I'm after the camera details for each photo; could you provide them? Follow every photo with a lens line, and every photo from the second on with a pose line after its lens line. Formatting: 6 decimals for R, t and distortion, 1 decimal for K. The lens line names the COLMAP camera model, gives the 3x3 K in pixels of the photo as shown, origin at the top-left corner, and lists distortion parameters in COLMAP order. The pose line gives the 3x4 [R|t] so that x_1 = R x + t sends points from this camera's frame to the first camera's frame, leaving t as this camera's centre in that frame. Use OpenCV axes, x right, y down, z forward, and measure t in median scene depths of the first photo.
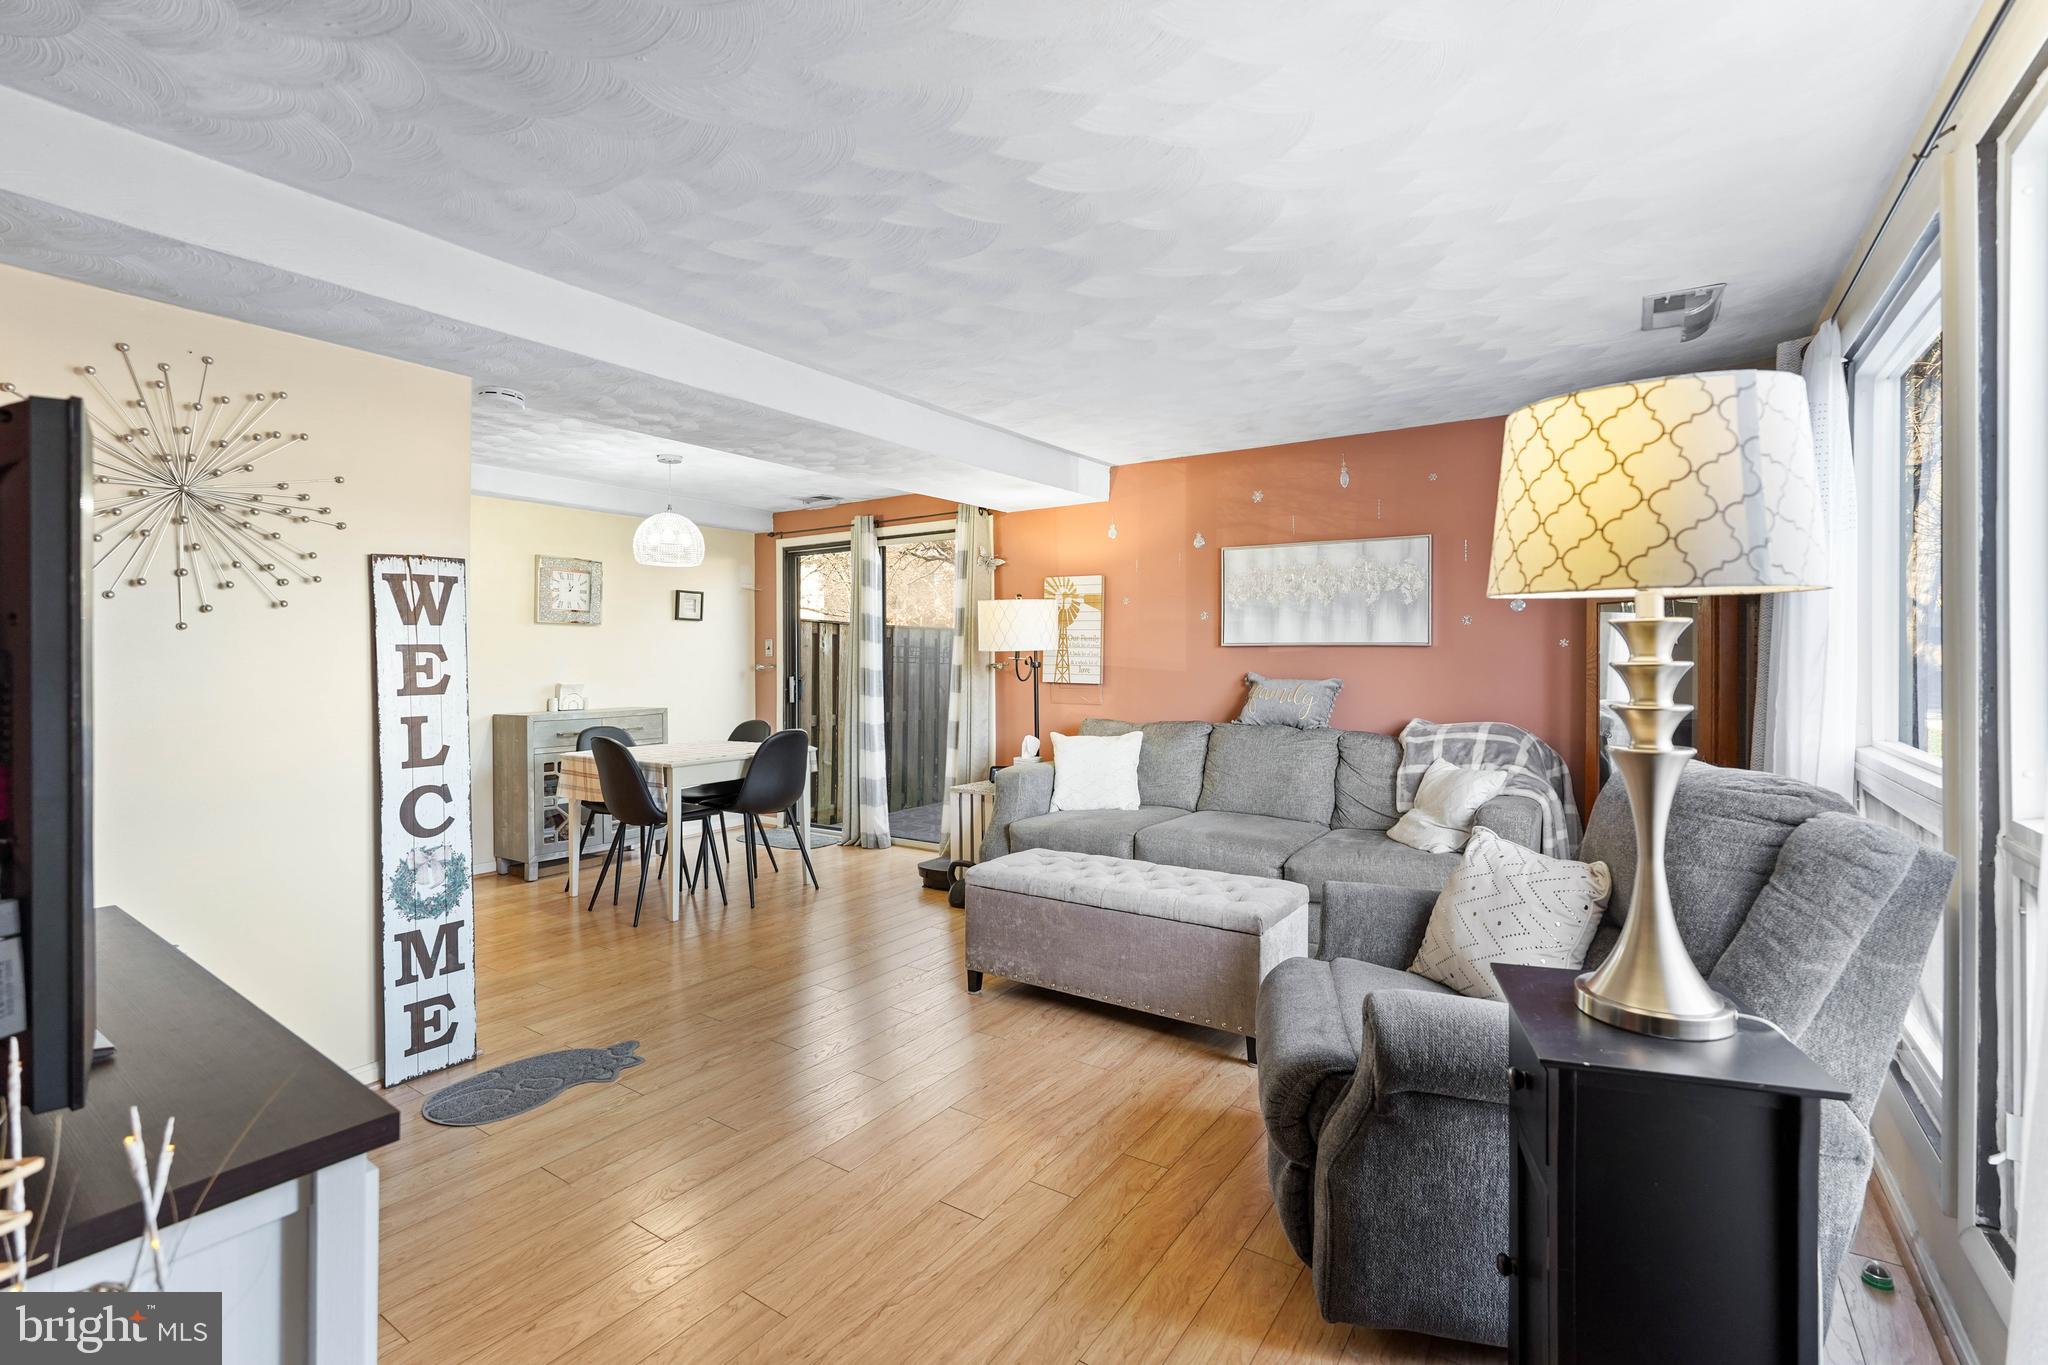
lens RADIAL K [[917.0, 0, 1025.9], [0, 917.0, 662.4], [0, 0, 1]] dist [-0.013659, 0.007847]
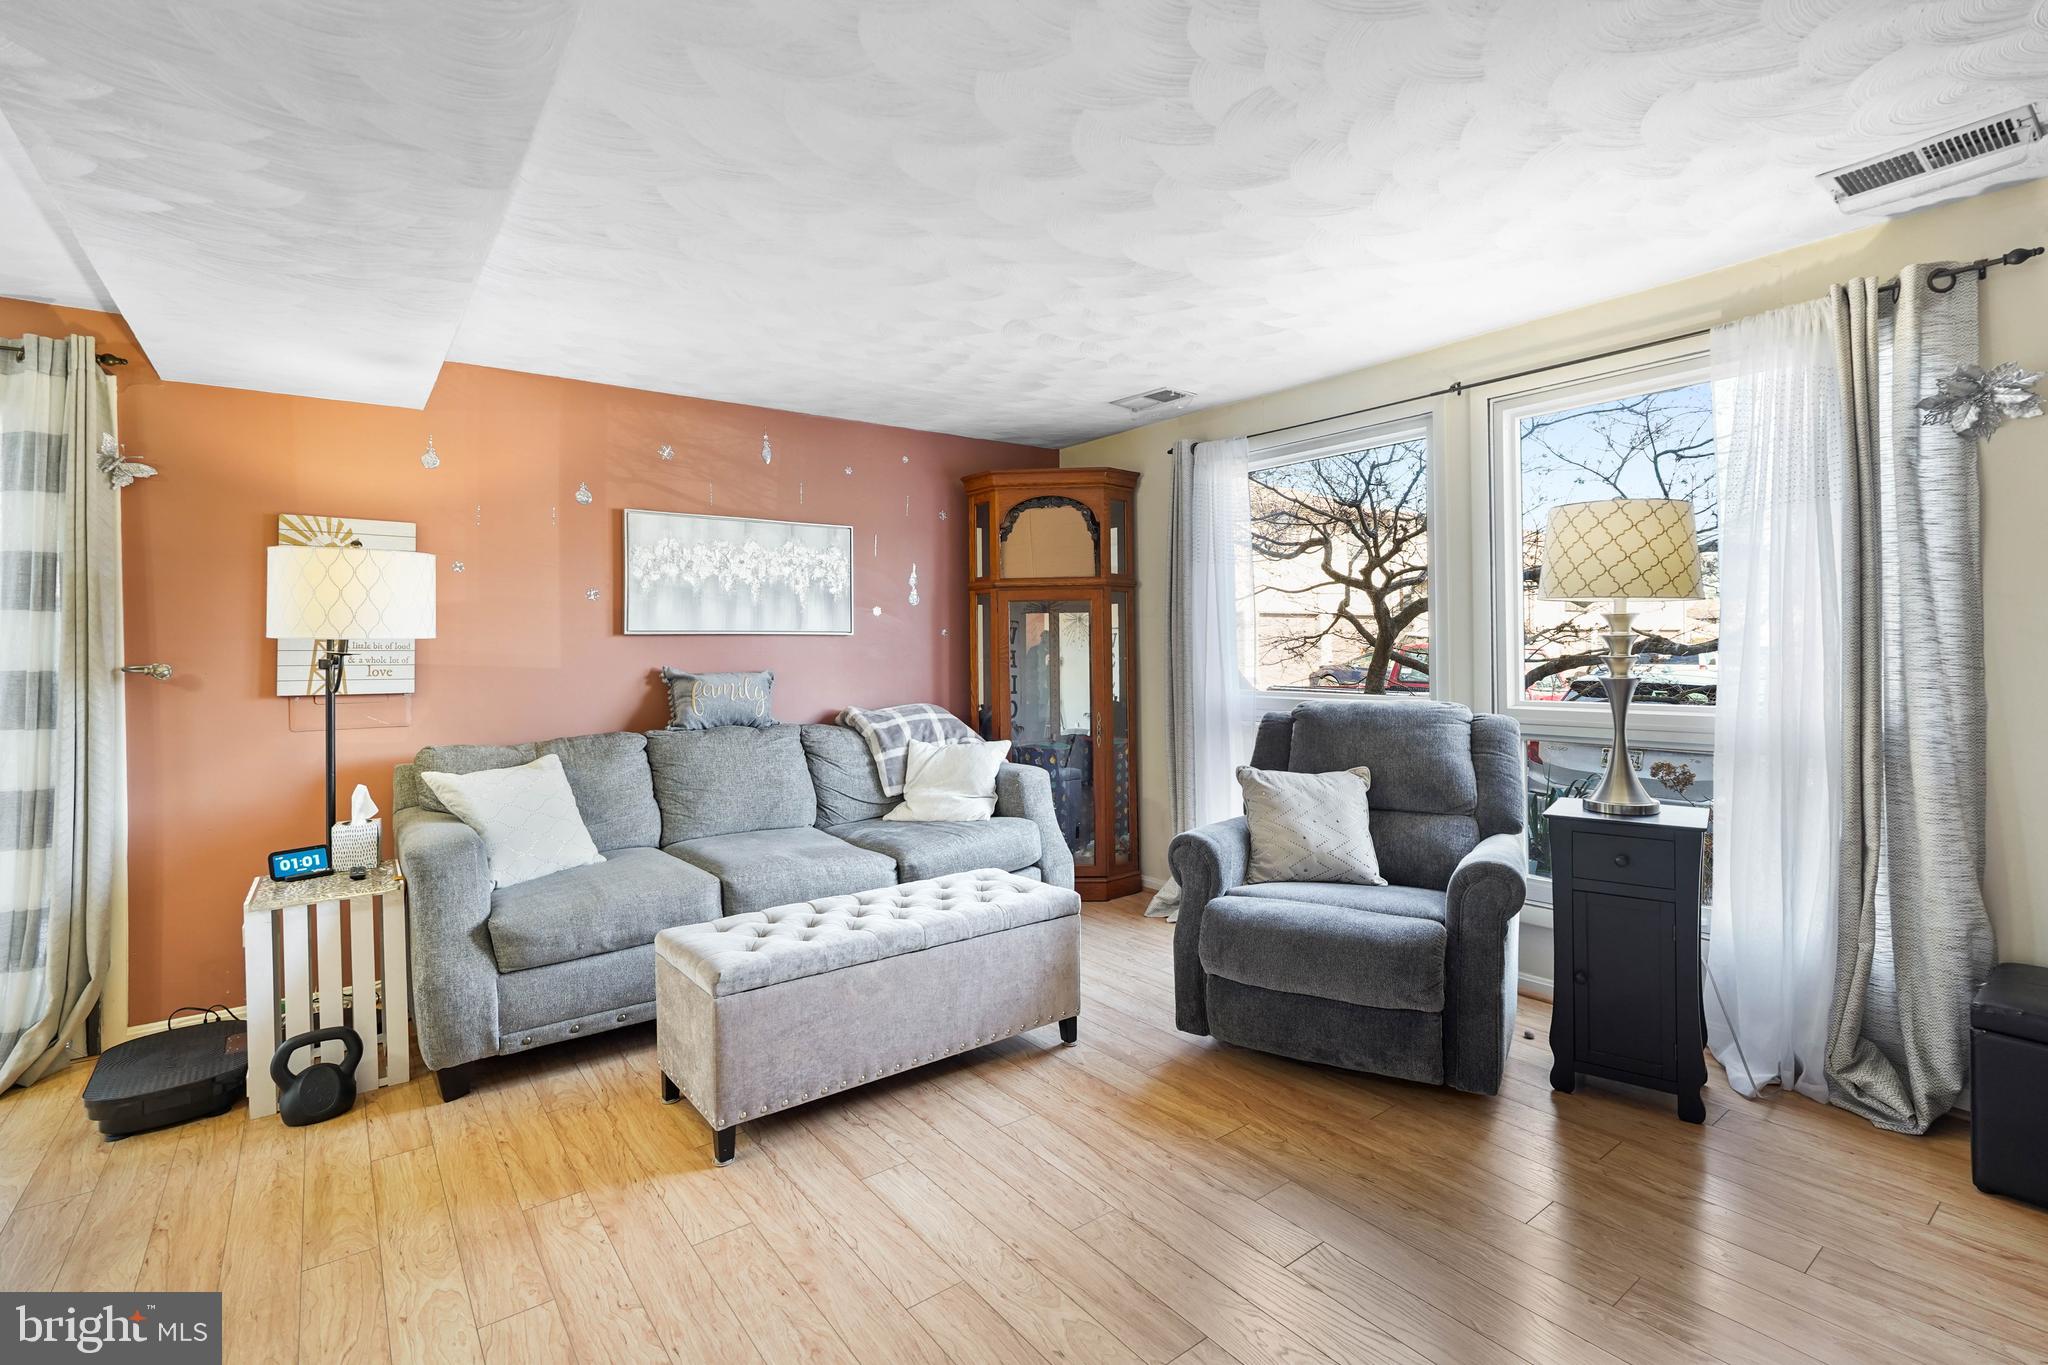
lens RADIAL K [[947.5, 0, 1035.8], [0, 947.5, 658.7], [0, 0, 1]] dist [-0.010337, 0.000558]
pose [[0.309631, -0.014040, 0.950753, -0.488471], [0.020739, 0.999753, 0.008010, 0.004039], [-0.950630, 0.017238, 0.309846, 0.459172]]
